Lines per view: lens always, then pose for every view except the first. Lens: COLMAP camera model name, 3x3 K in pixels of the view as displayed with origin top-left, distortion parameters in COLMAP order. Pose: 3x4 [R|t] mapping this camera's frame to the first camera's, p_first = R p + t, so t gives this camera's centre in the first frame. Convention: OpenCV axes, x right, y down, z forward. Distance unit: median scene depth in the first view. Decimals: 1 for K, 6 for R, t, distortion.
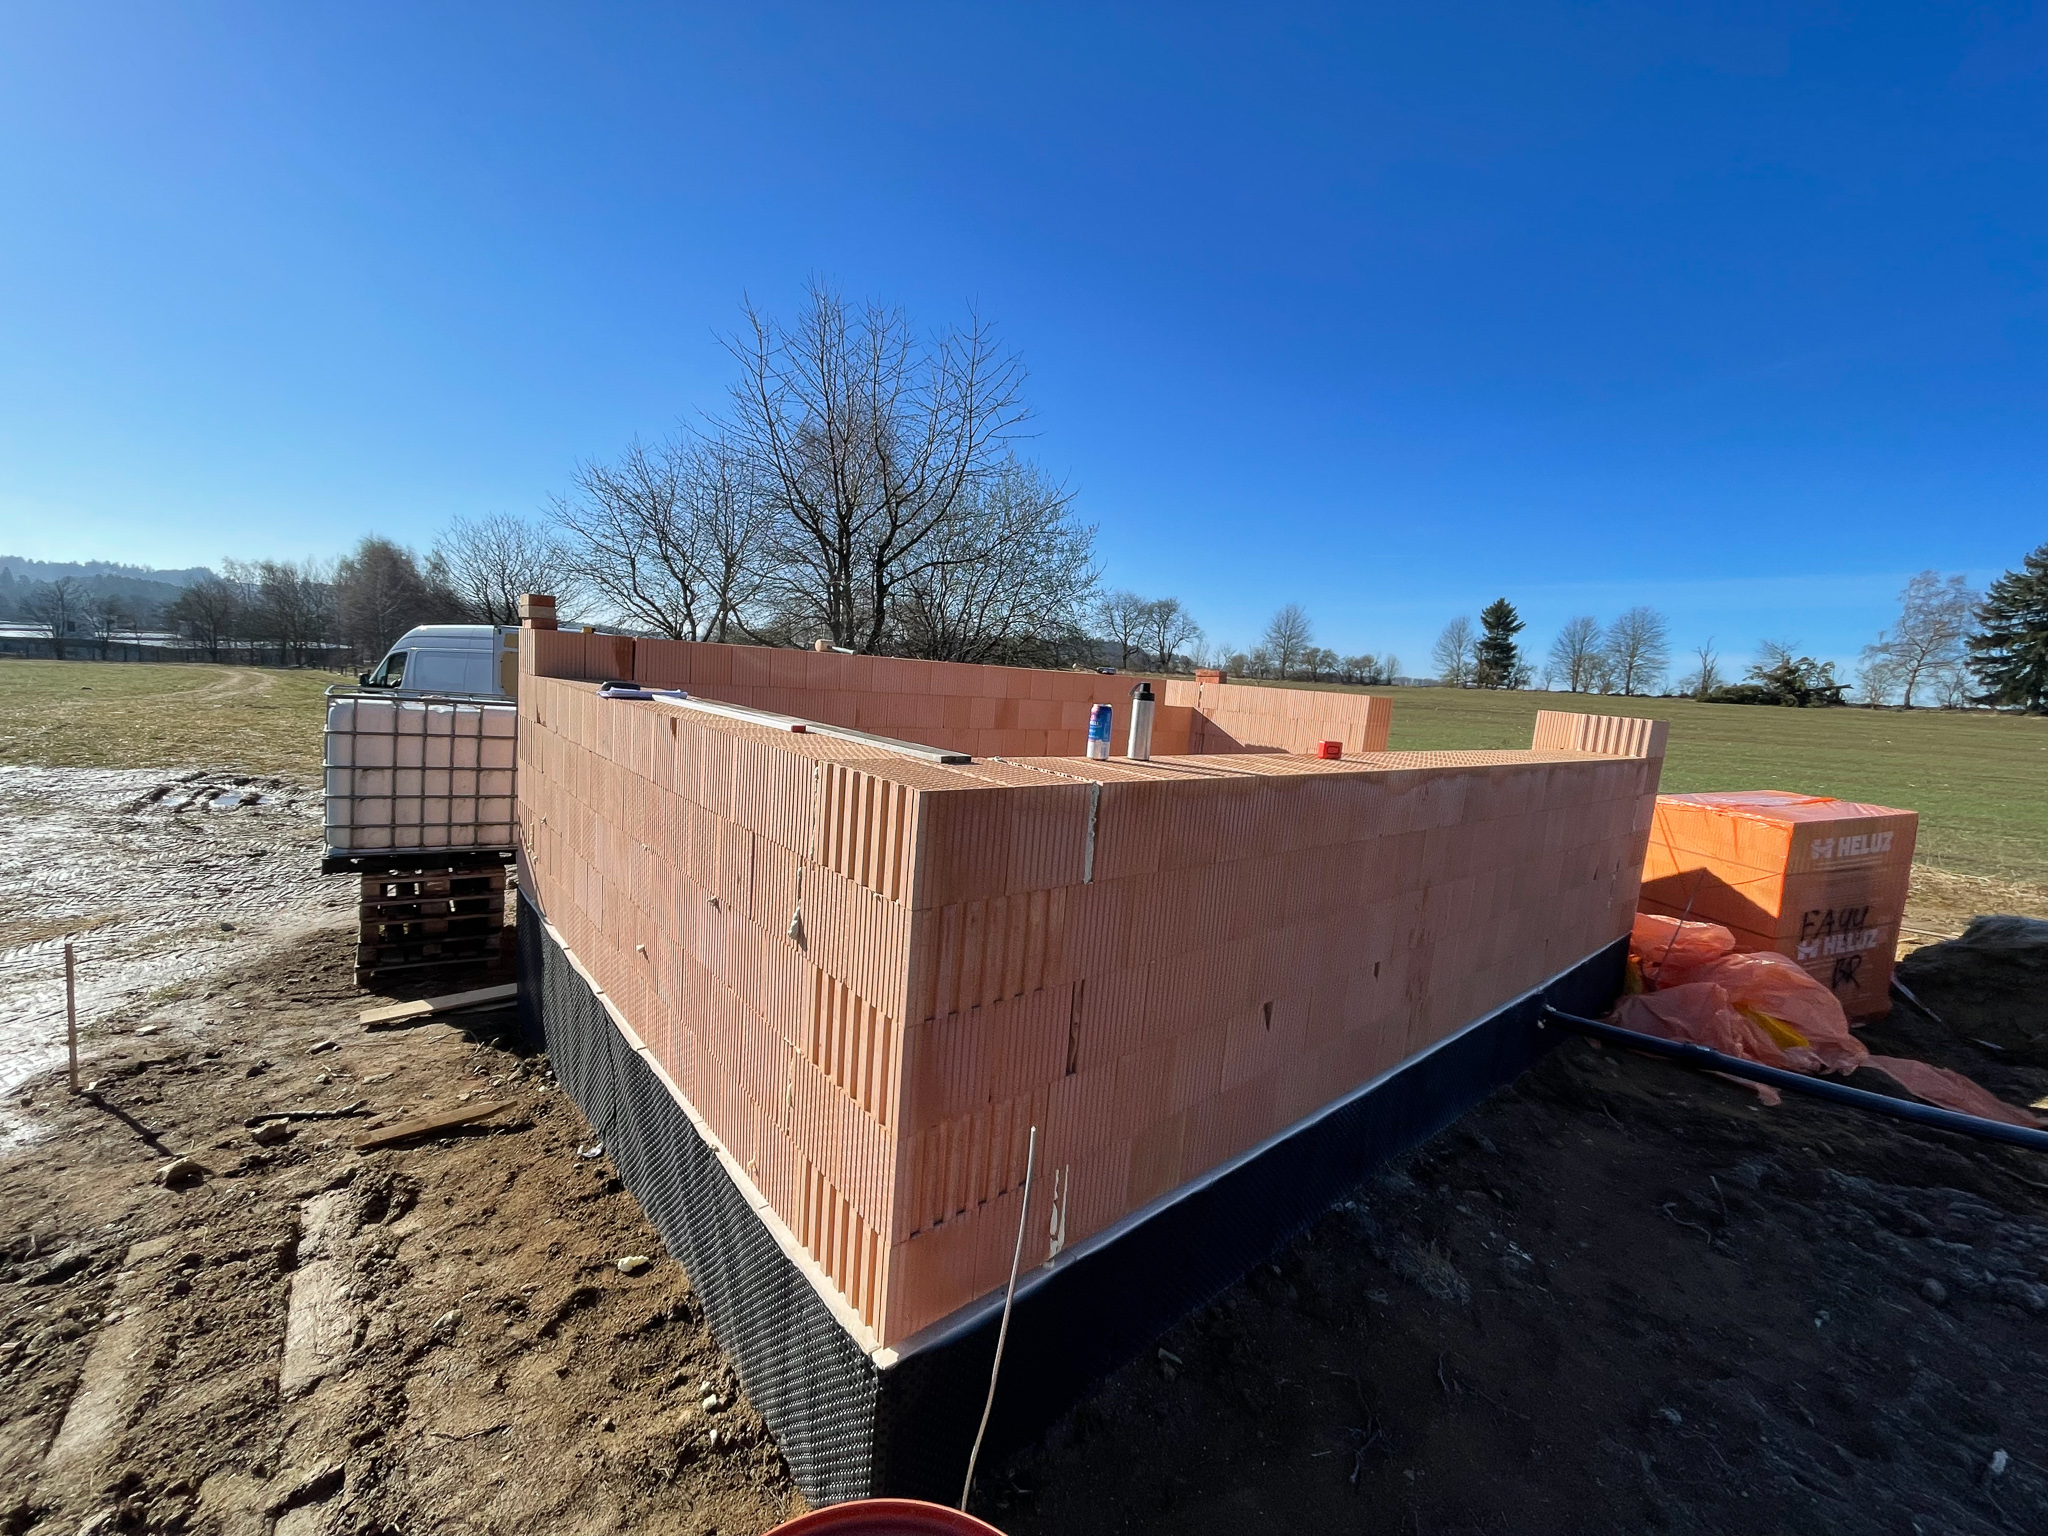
lens RADIAL K [[831.7, 0, 1024.0], [0, 831.7, 768.0], [0, 0, 1]] dist [-0.001172, -0.000485]
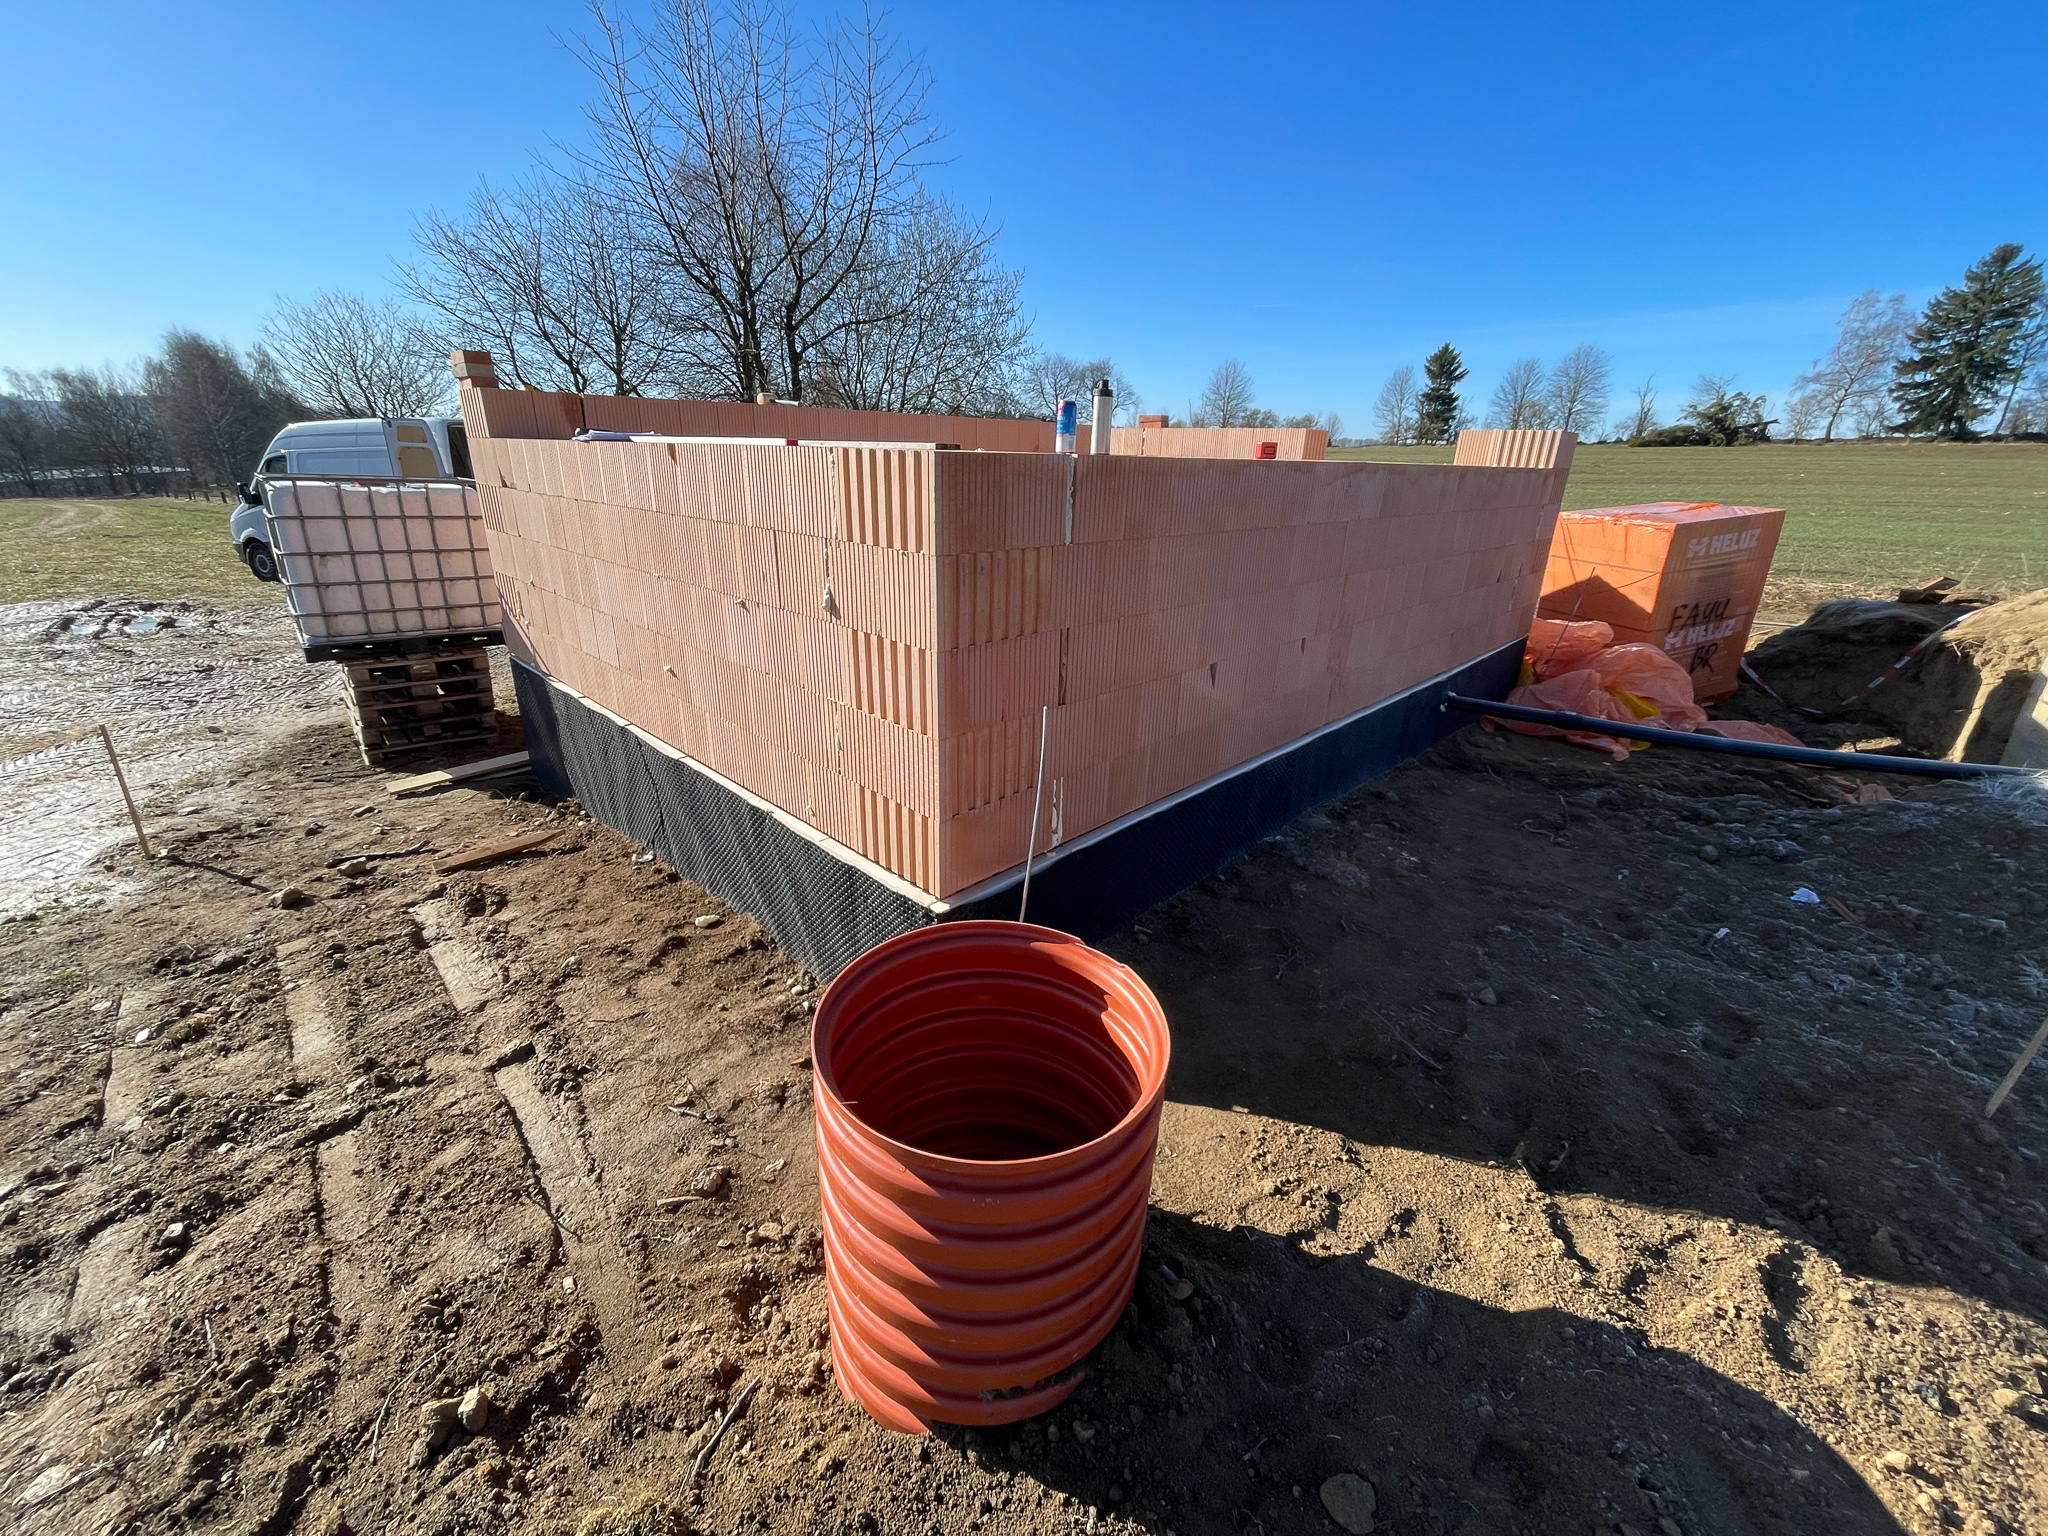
lens RADIAL K [[831.7, 0, 1024.0], [0, 831.7, 768.0], [0, 0, 1]] dist [-0.001172, -0.000485]
pose [[0.995158, -0.079923, 0.057206, -0.030956], [0.063494, 0.967054, 0.246525, 0.056015], [-0.075024, -0.241699, 0.967447, -0.092325]]
